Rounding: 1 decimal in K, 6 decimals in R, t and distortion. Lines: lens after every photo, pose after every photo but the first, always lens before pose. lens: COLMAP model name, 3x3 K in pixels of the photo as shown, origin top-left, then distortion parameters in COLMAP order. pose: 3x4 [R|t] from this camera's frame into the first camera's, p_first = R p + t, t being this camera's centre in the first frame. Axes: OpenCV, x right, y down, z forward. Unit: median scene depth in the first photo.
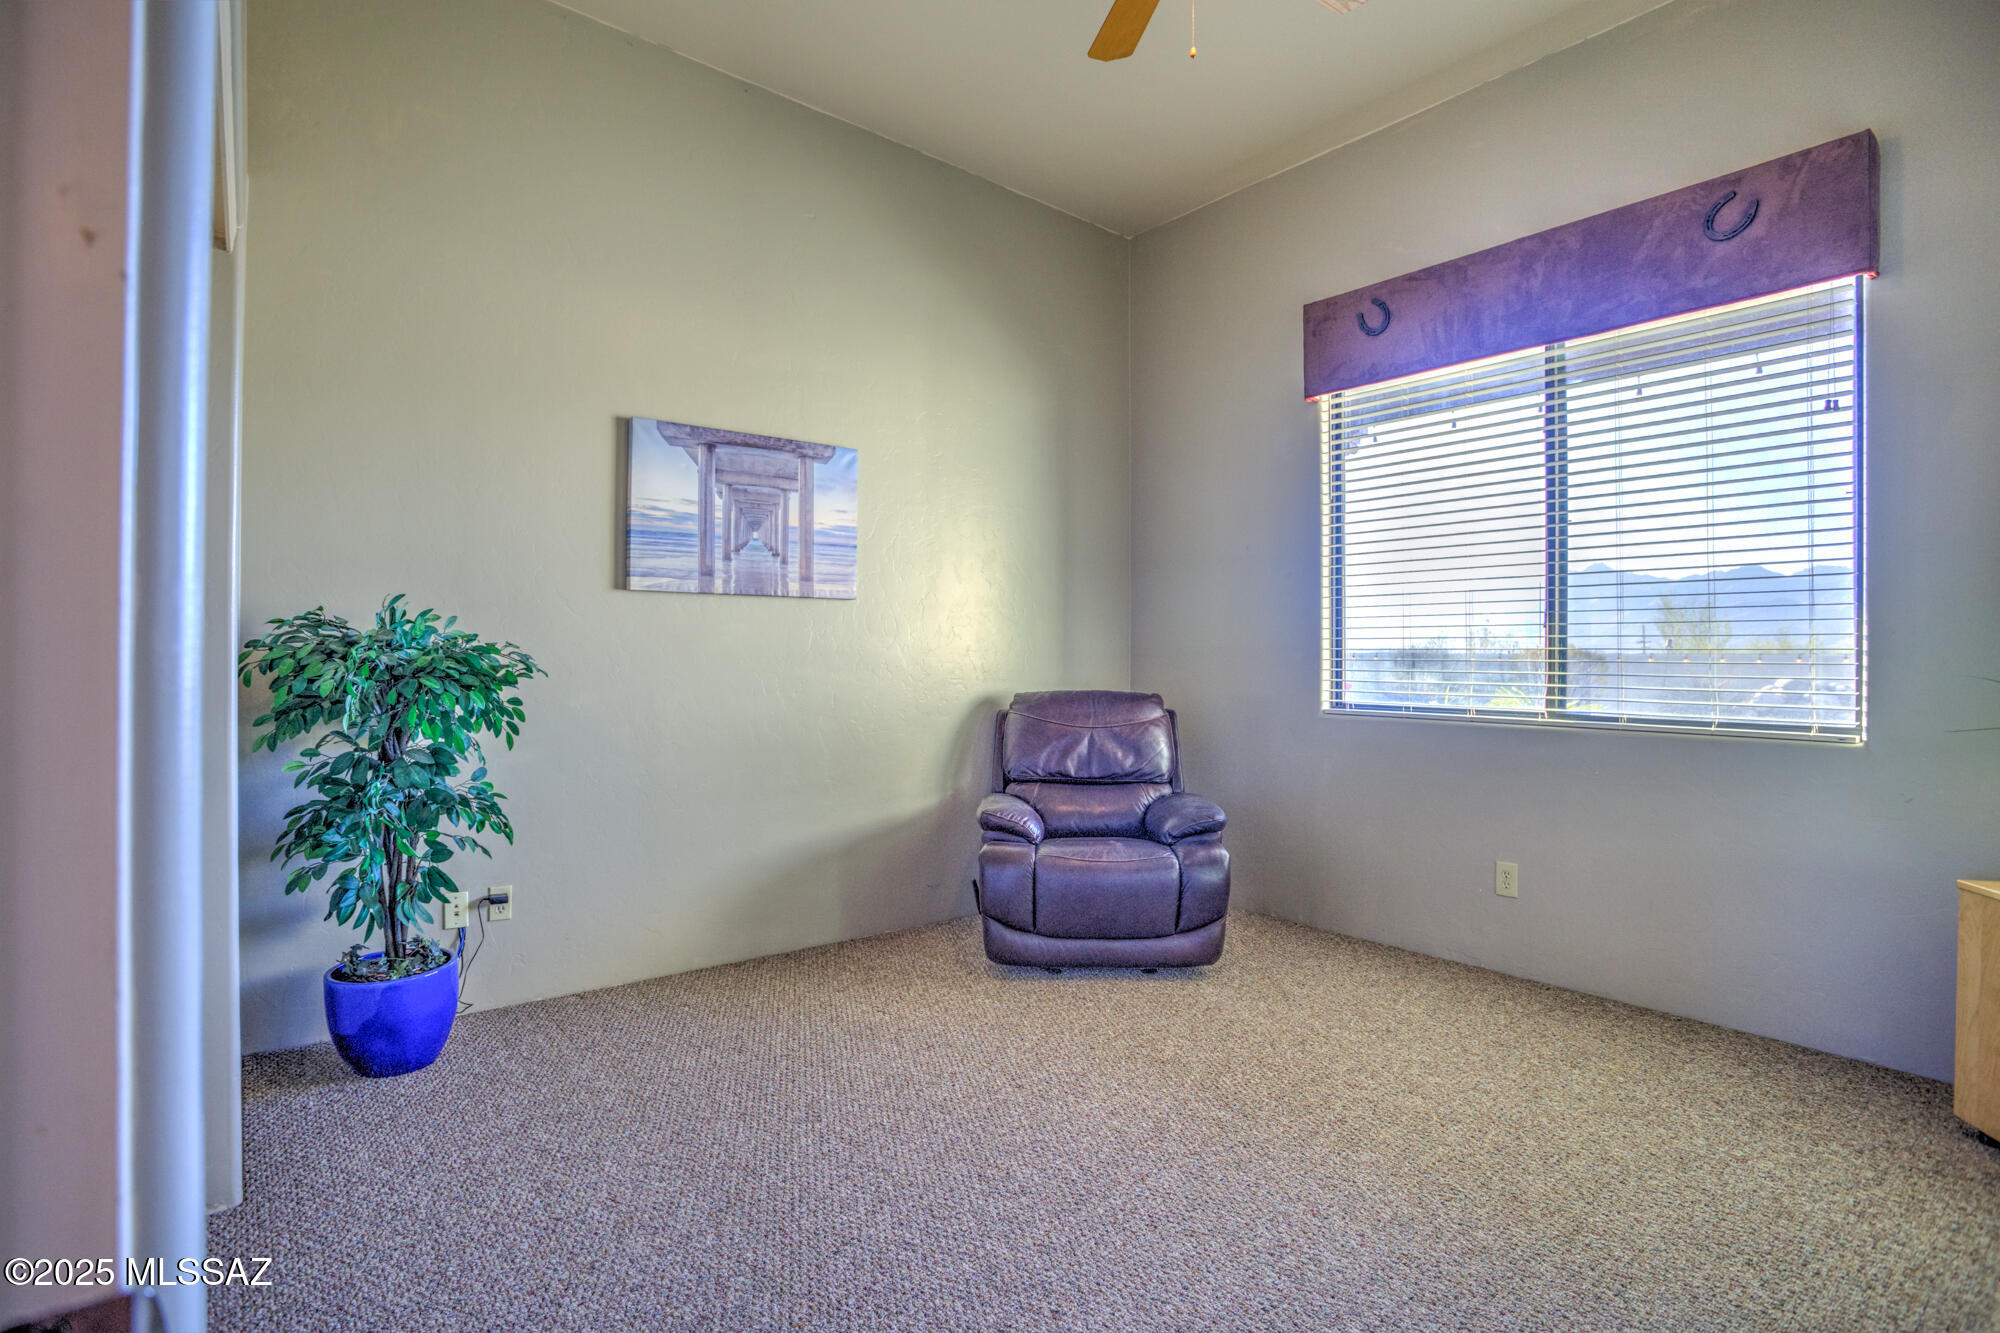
lens RADIAL K [[969.3, 0, 999.1], [0, 969.3, 660.8], [0, 0, 1]] dist [-0.073641, 0.033335]
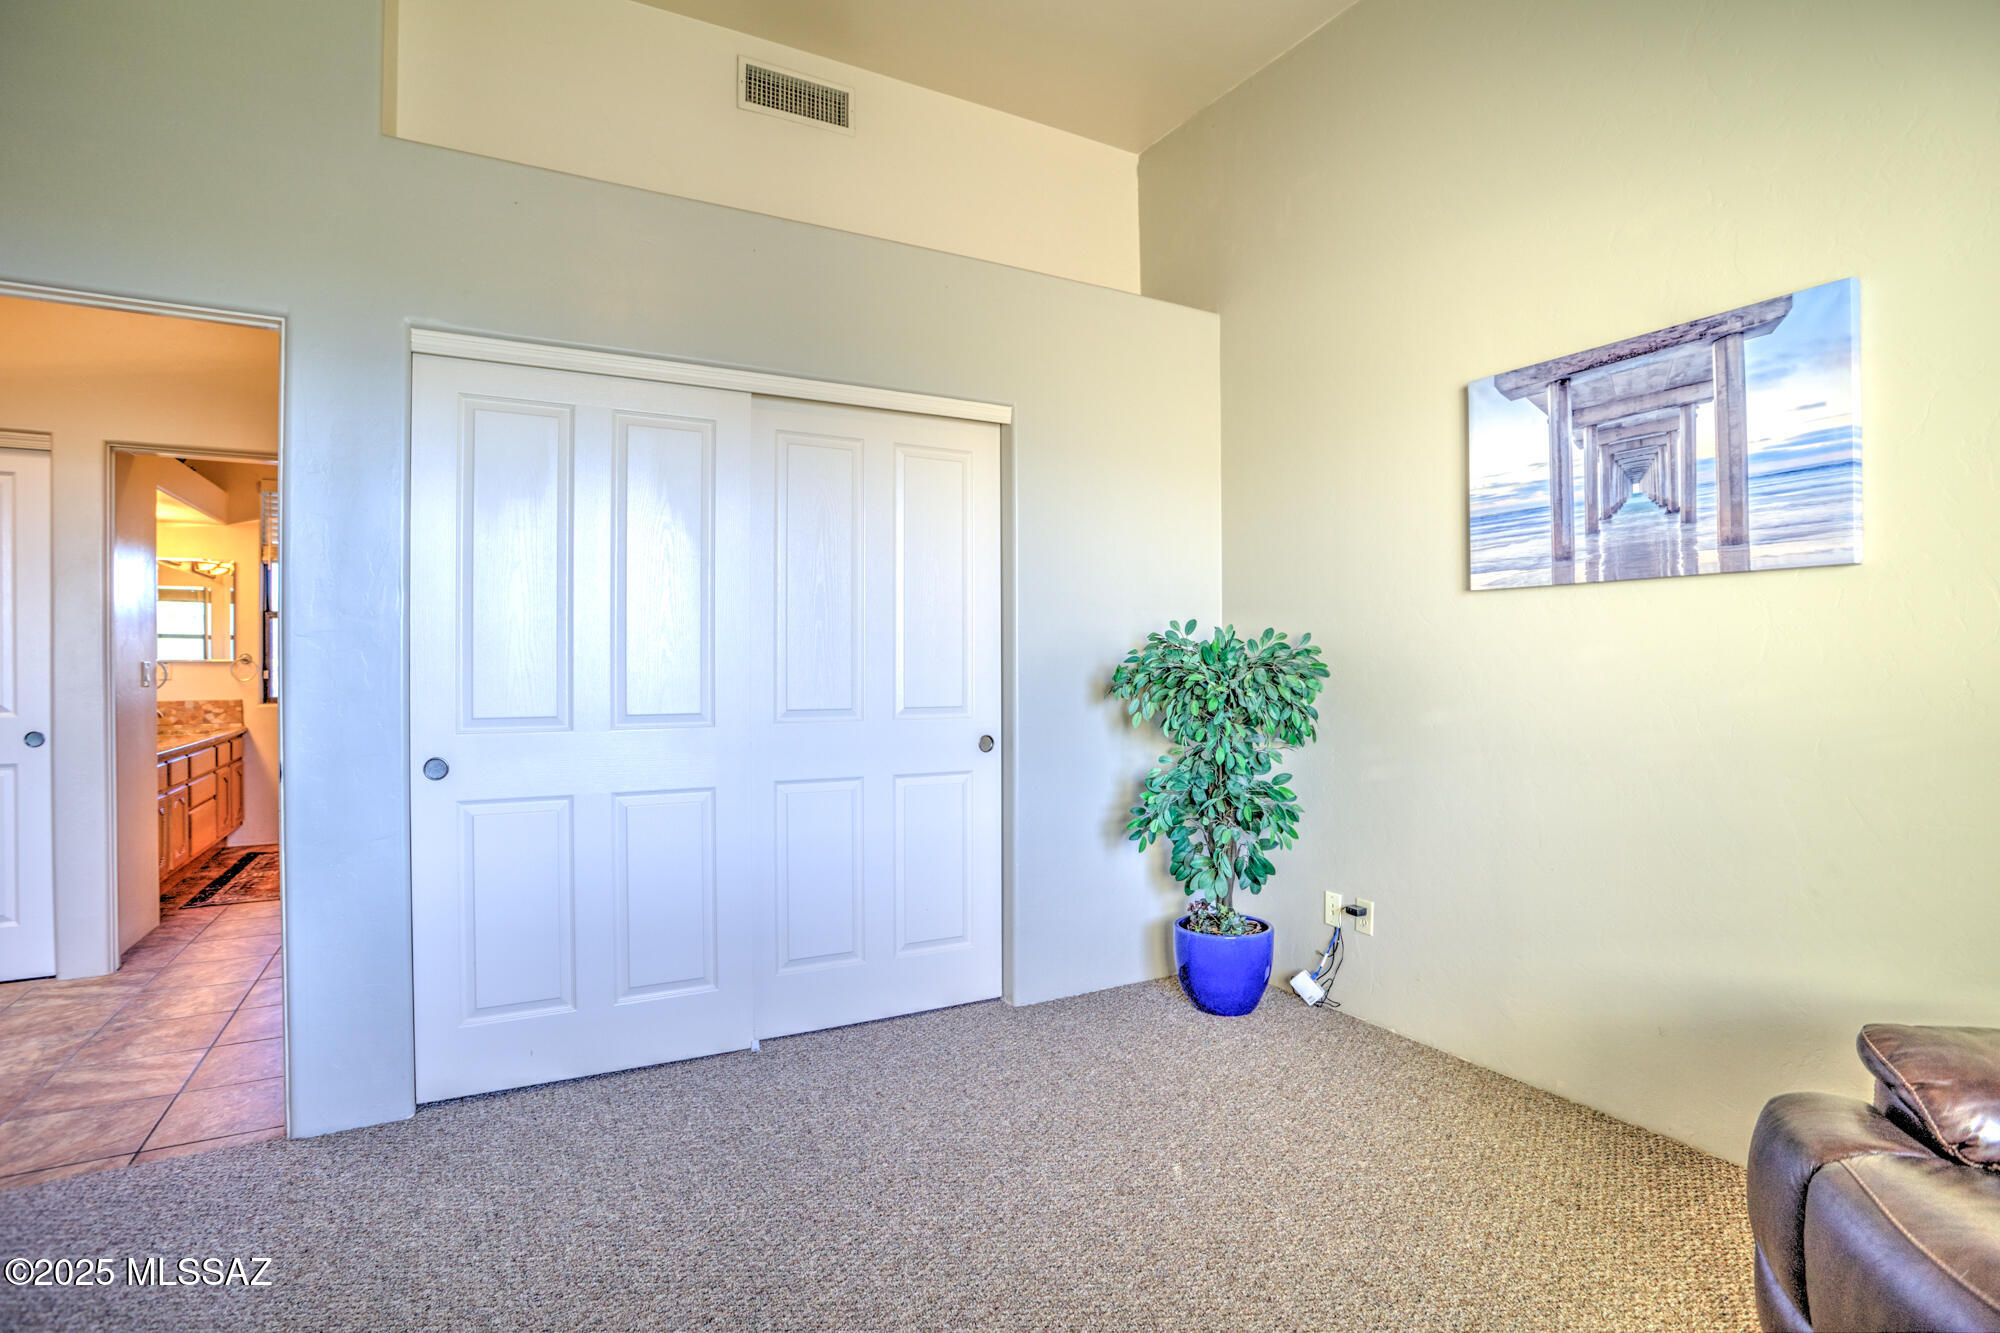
lens RADIAL K [[969.3, 0, 999.1], [0, 969.3, 660.8], [0, 0, 1]] dist [-0.073641, 0.033335]
pose [[-0.170207, -0.002938, -0.985404, 0.470618], [-0.002489, 0.999994, -0.002551, -0.009219], [0.985405, 0.002018, -0.170213, 0.693681]]
